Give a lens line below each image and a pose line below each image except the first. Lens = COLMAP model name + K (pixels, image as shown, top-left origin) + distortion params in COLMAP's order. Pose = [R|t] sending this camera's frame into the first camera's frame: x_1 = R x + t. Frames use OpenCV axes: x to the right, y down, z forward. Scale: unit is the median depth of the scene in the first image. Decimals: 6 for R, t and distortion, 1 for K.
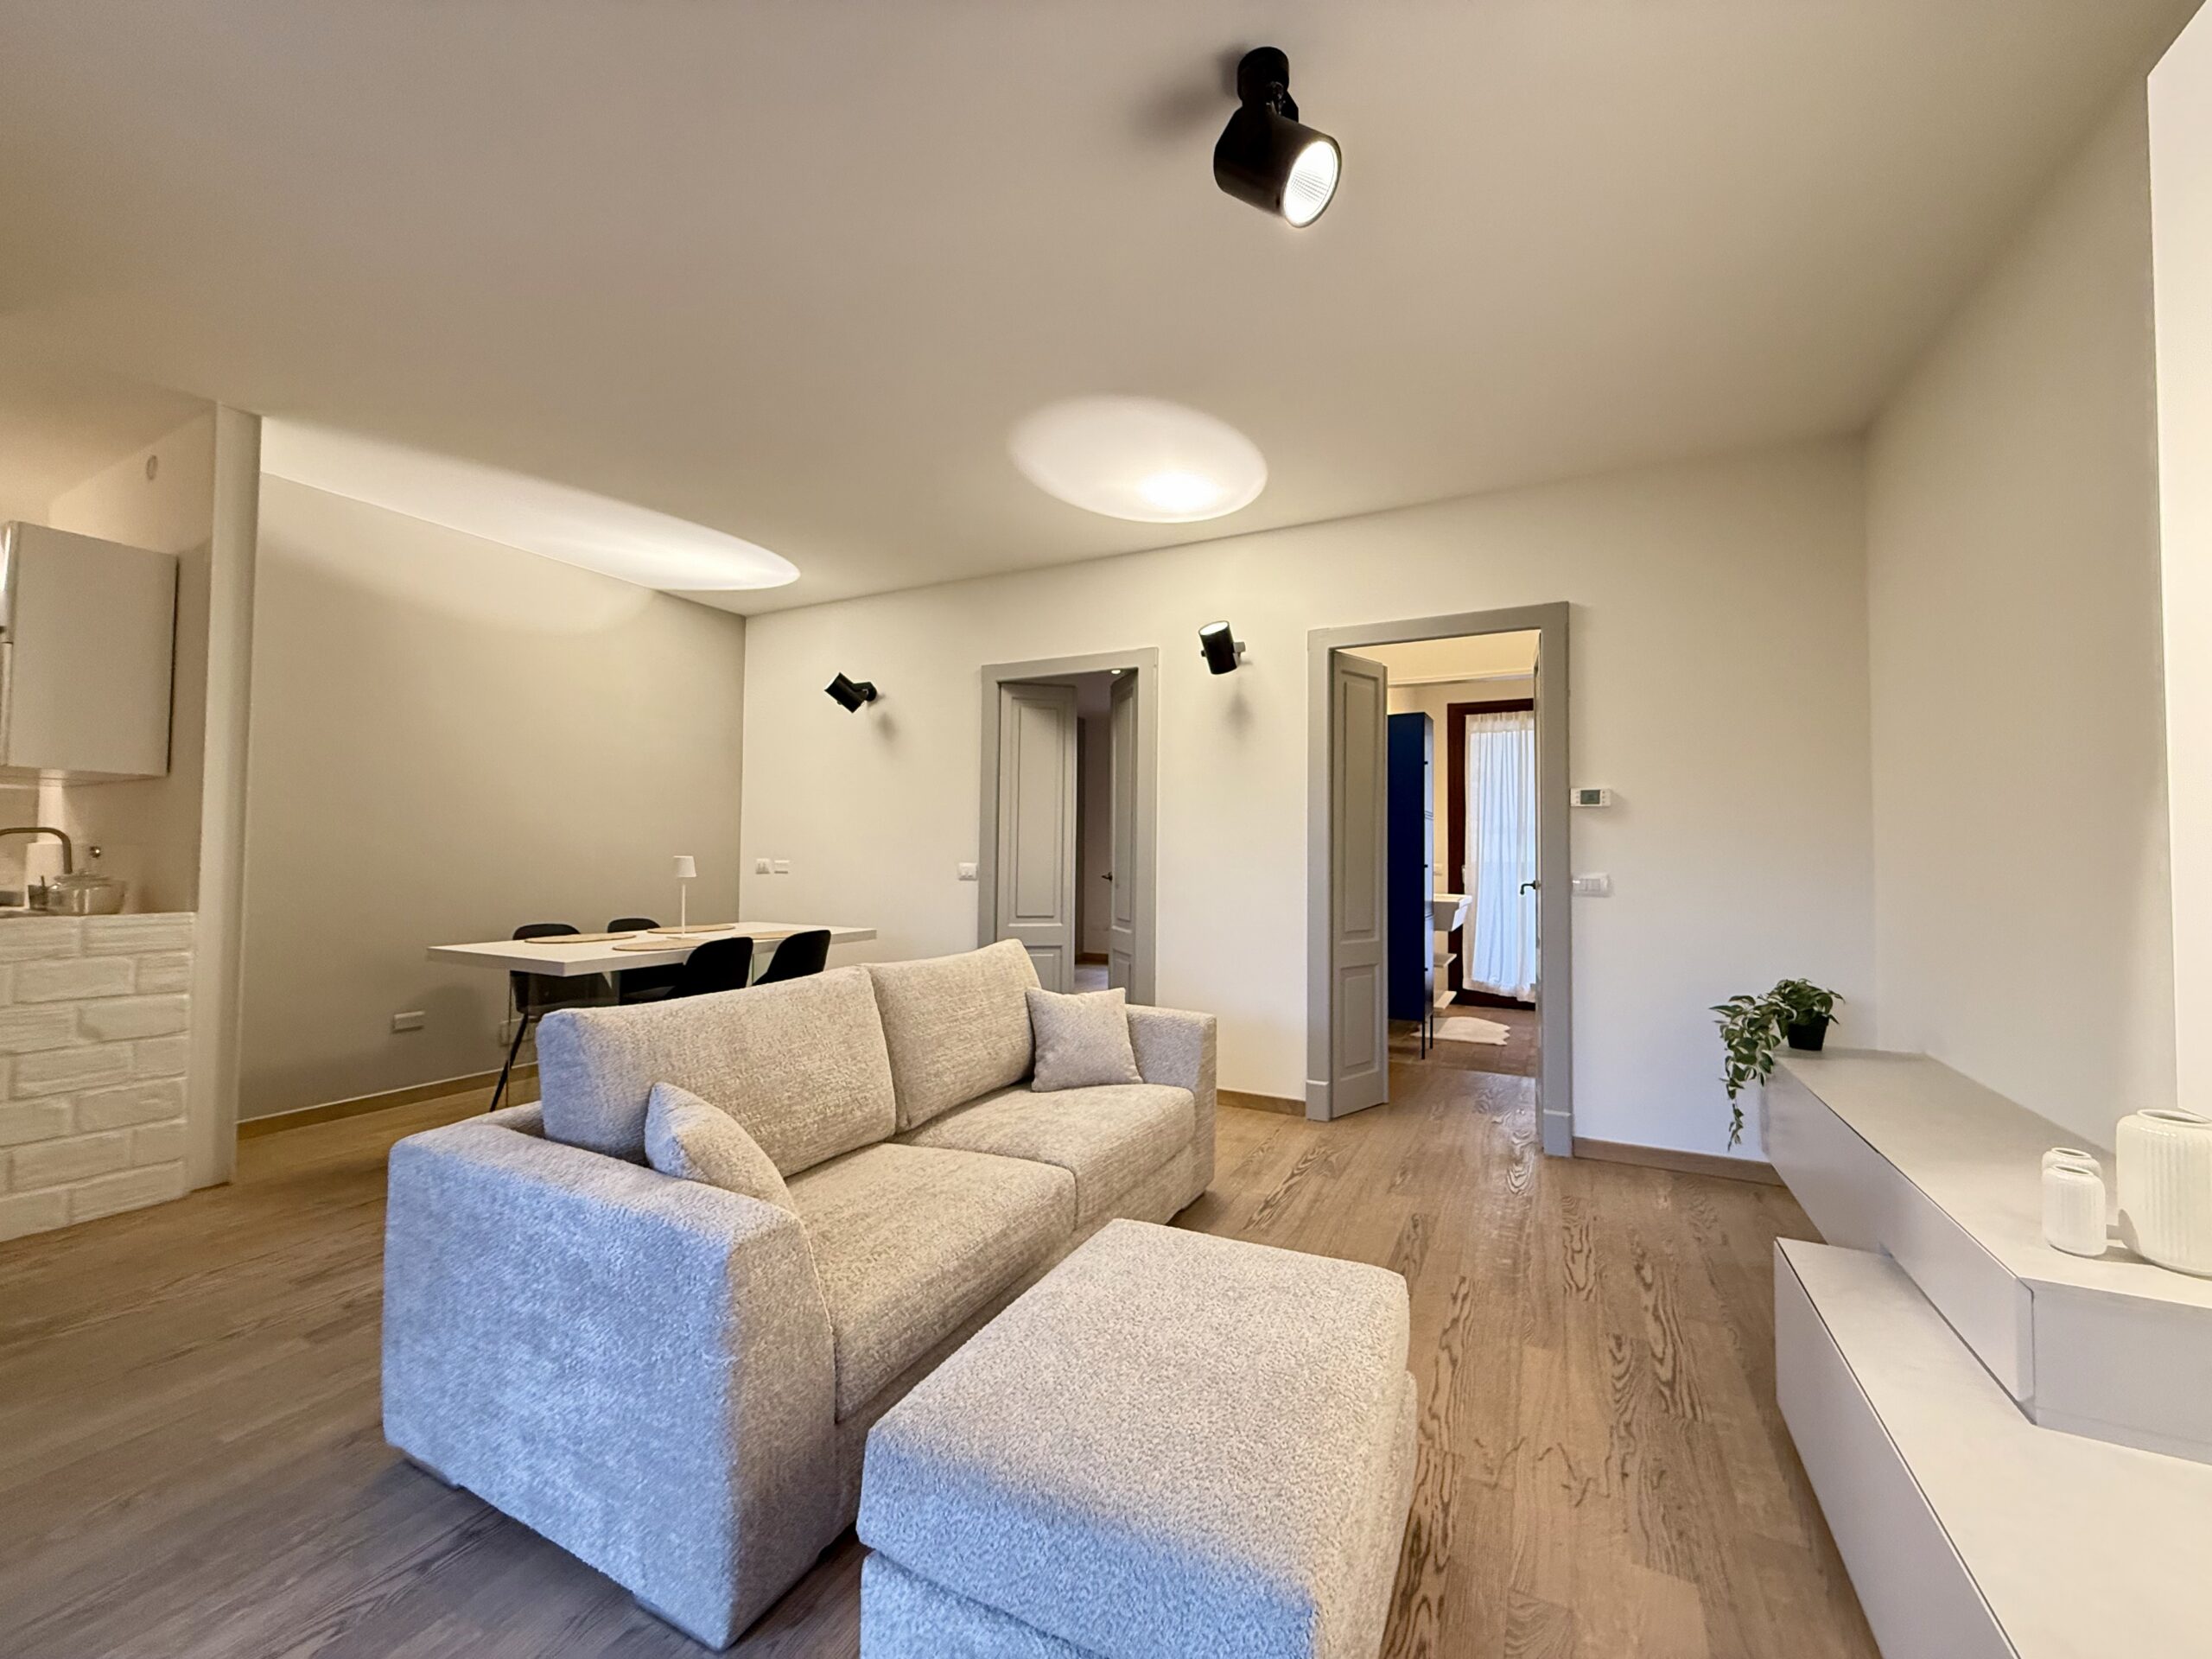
lens RADIAL K [[876.8, 0, 1098.8], [0, 876.8, 830.7], [0, 0, 1]] dist [-0.000595, 0.000040]
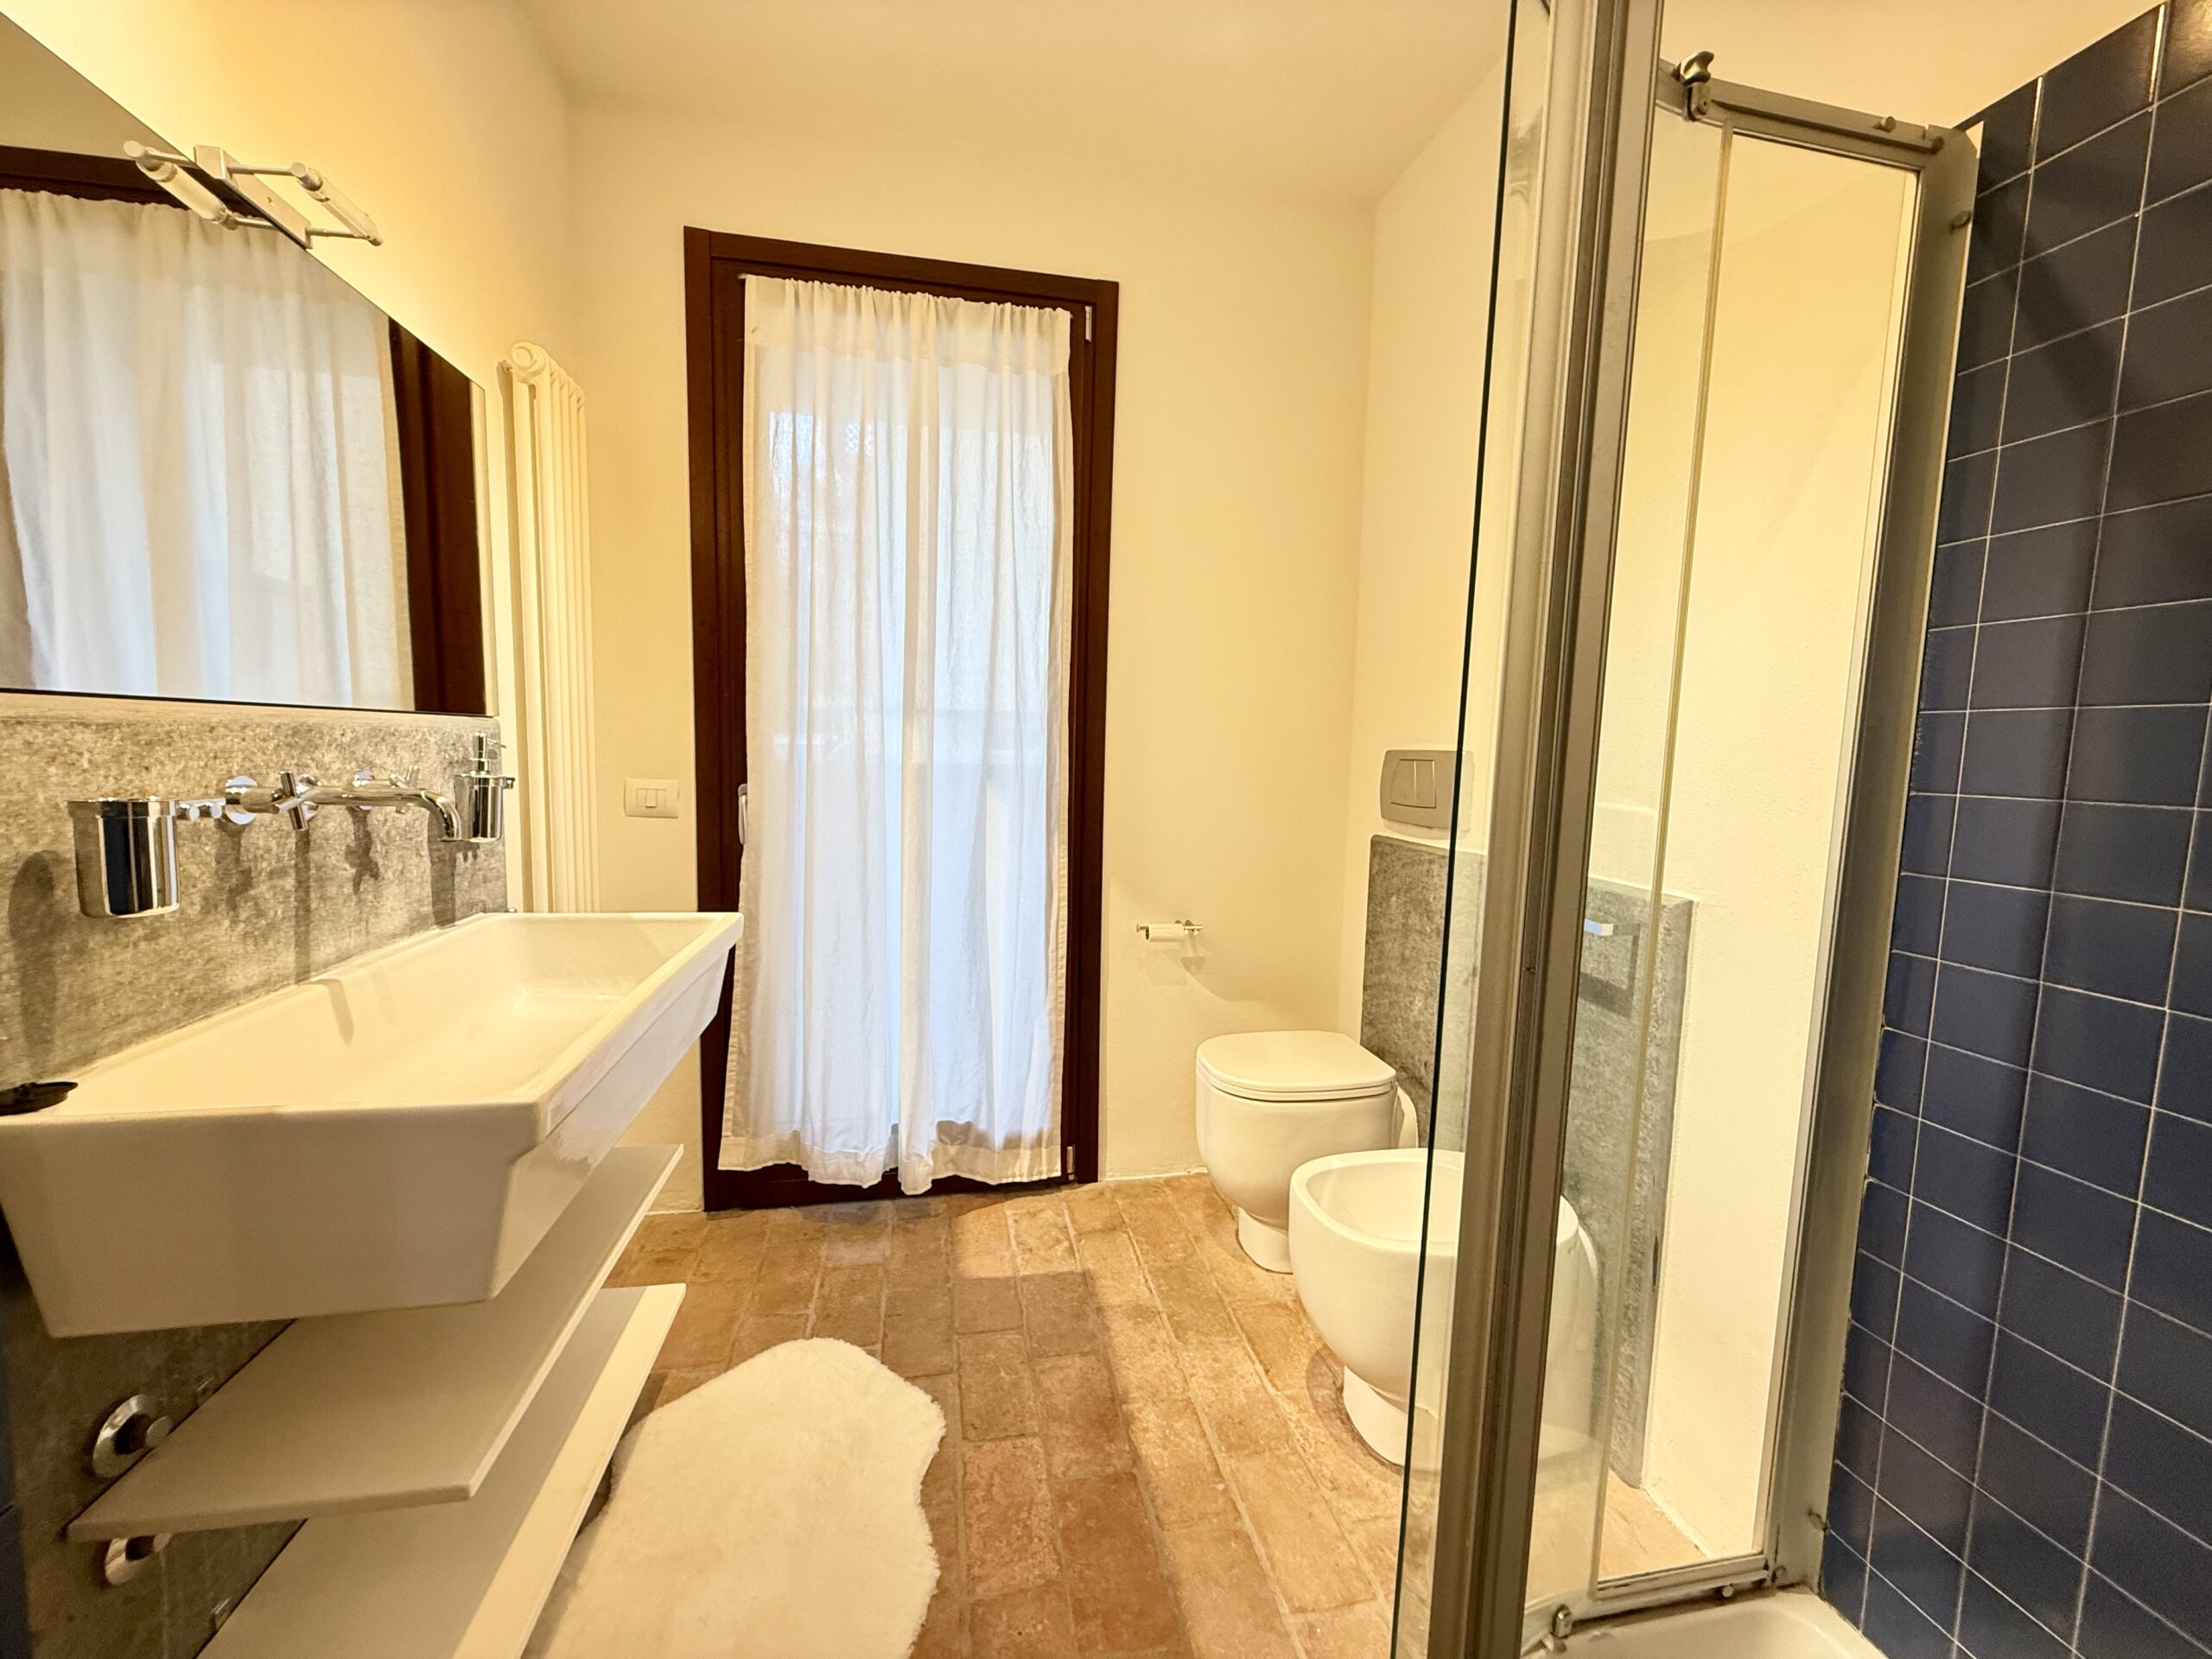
lens RADIAL K [[876.8, 0, 1109.3], [0, 876.8, 828.5], [0, 0, 1]] dist [-0.000595, 0.000040]
pose [[0.777145, -0.048577, 0.627444, 0.856023], [-0.035147, 0.992110, 0.120341, 0.035053], [-0.628339, -0.115575, 0.769306, 1.807676]]
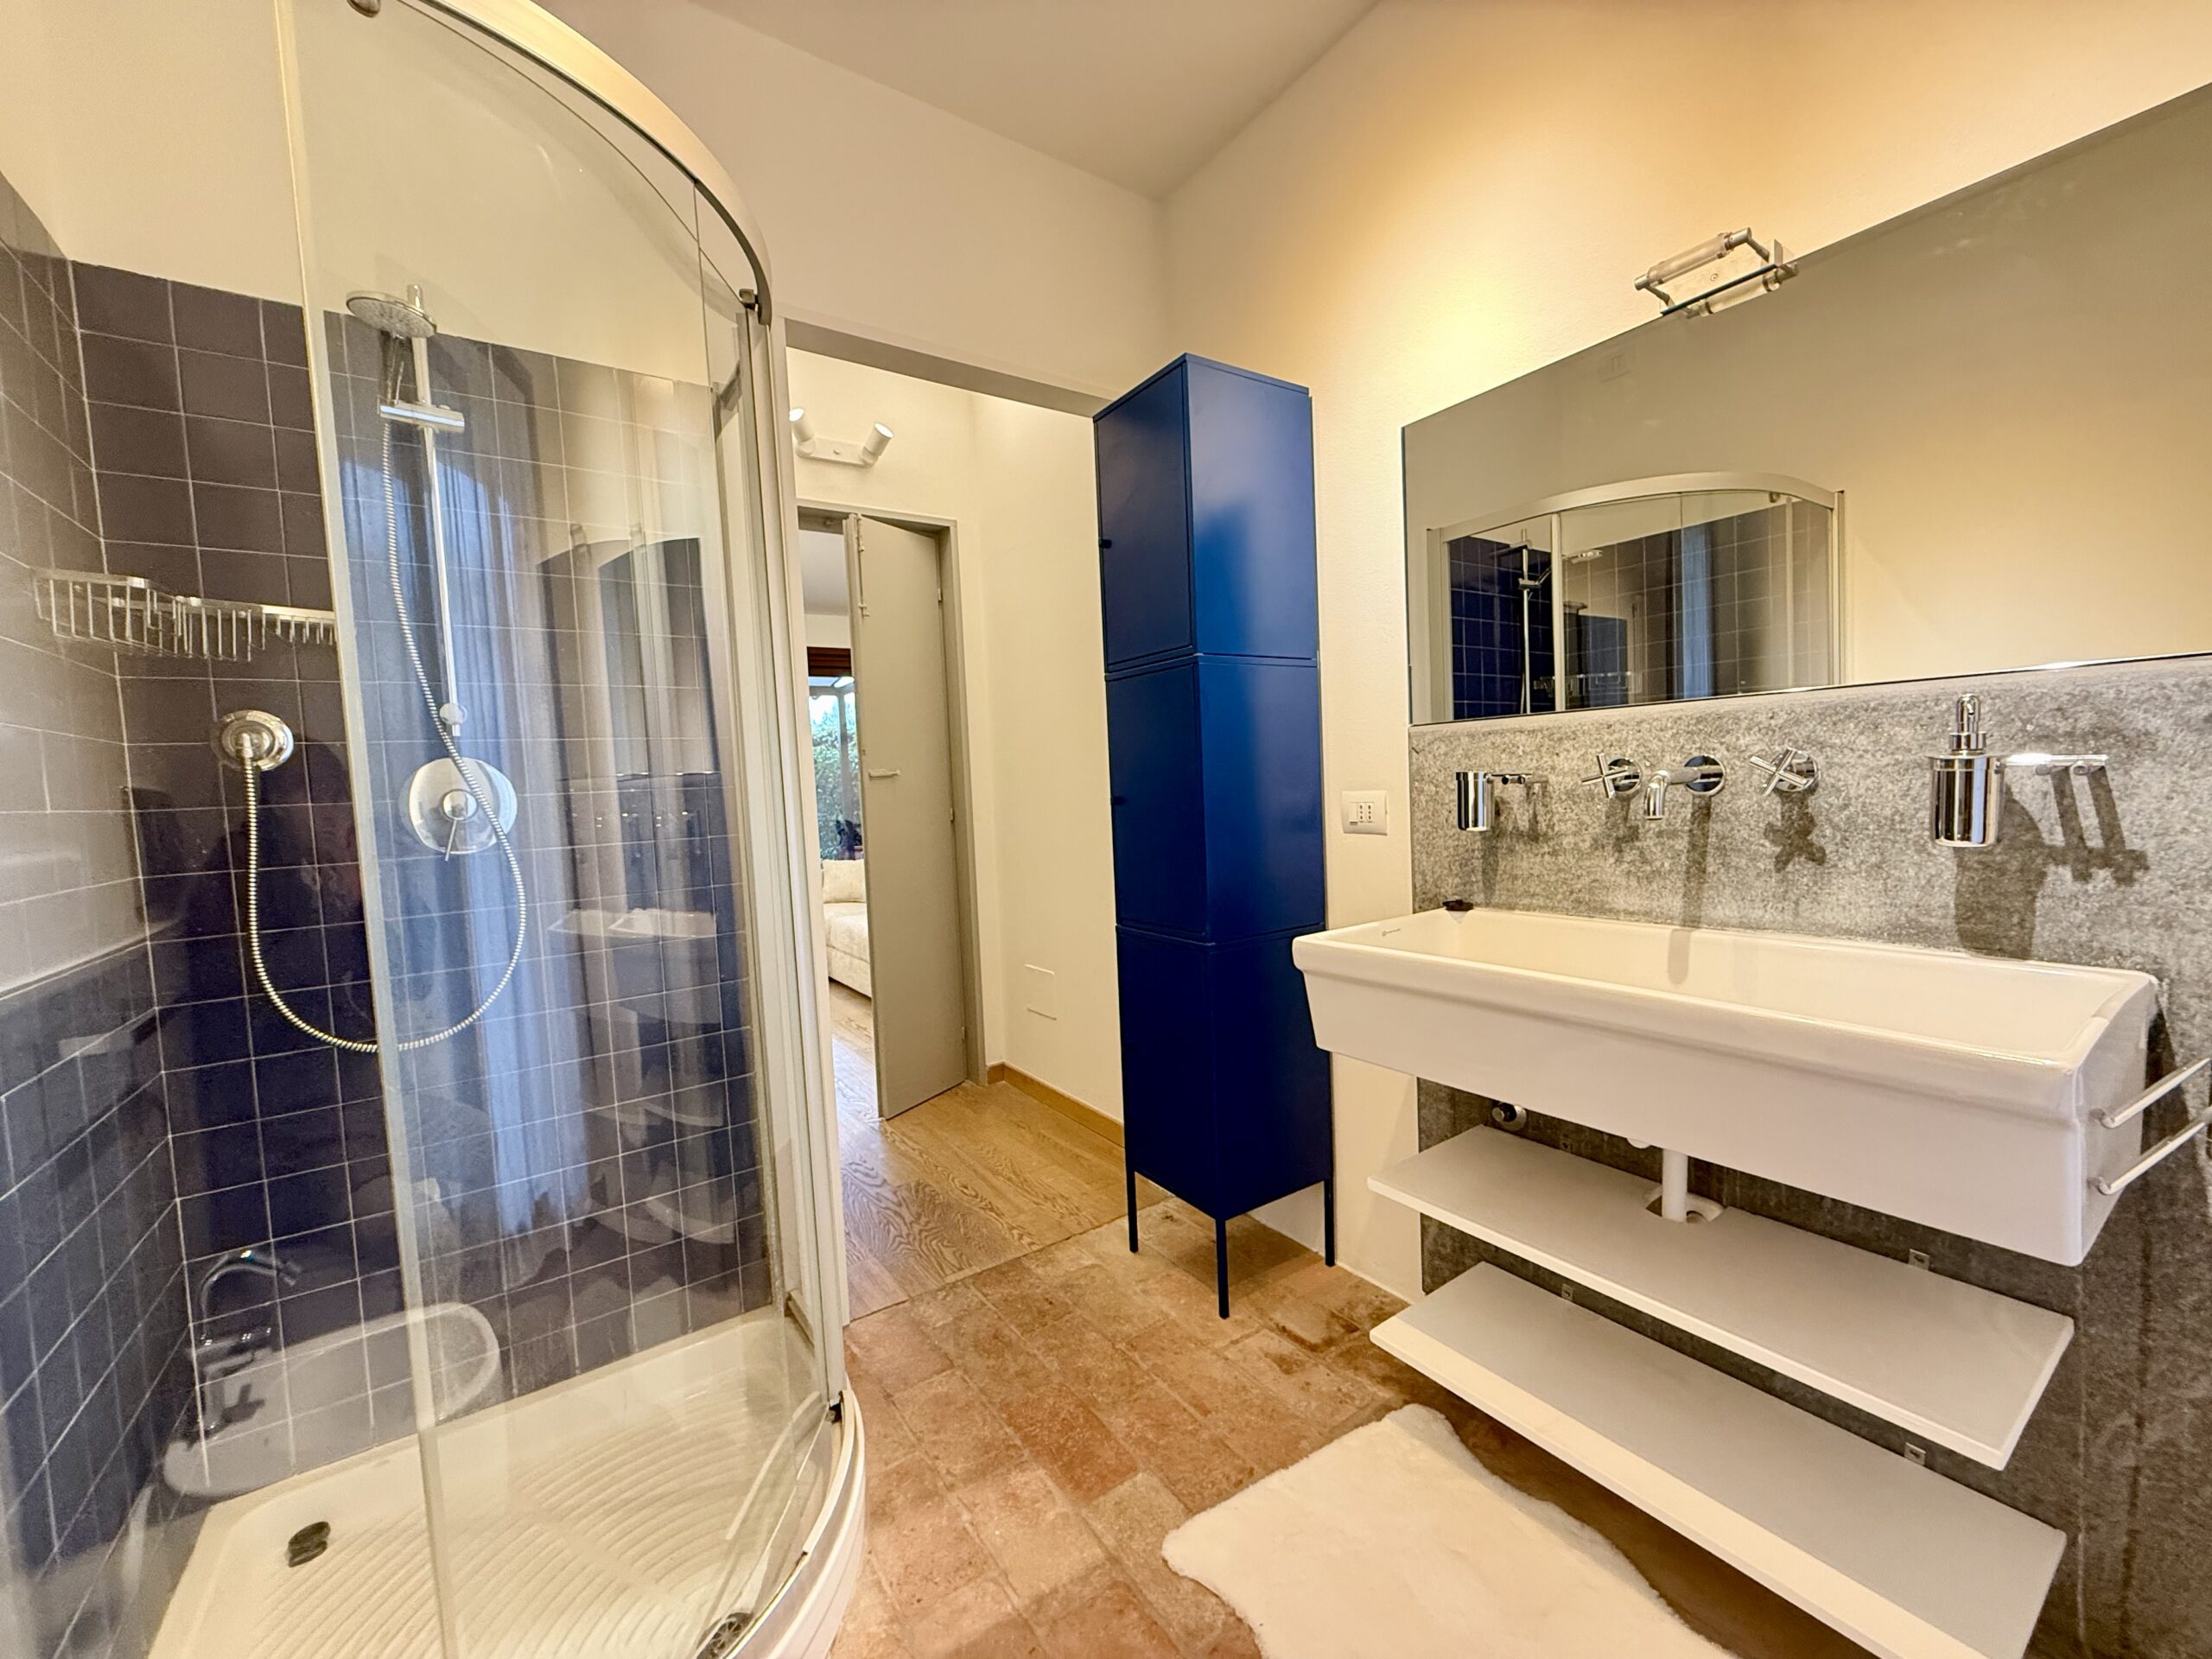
lens RADIAL K [[876.8, 0, 1104.7], [0, 876.8, 829.3], [0, 0, 1]] dist [-0.000595, 0.000040]
pose [[-0.467406, 0.068968, -0.881348, 1.279392], [0.071757, 0.996622, 0.039934, 0.061571], [0.881126, -0.044578, -0.470776, 2.183281]]
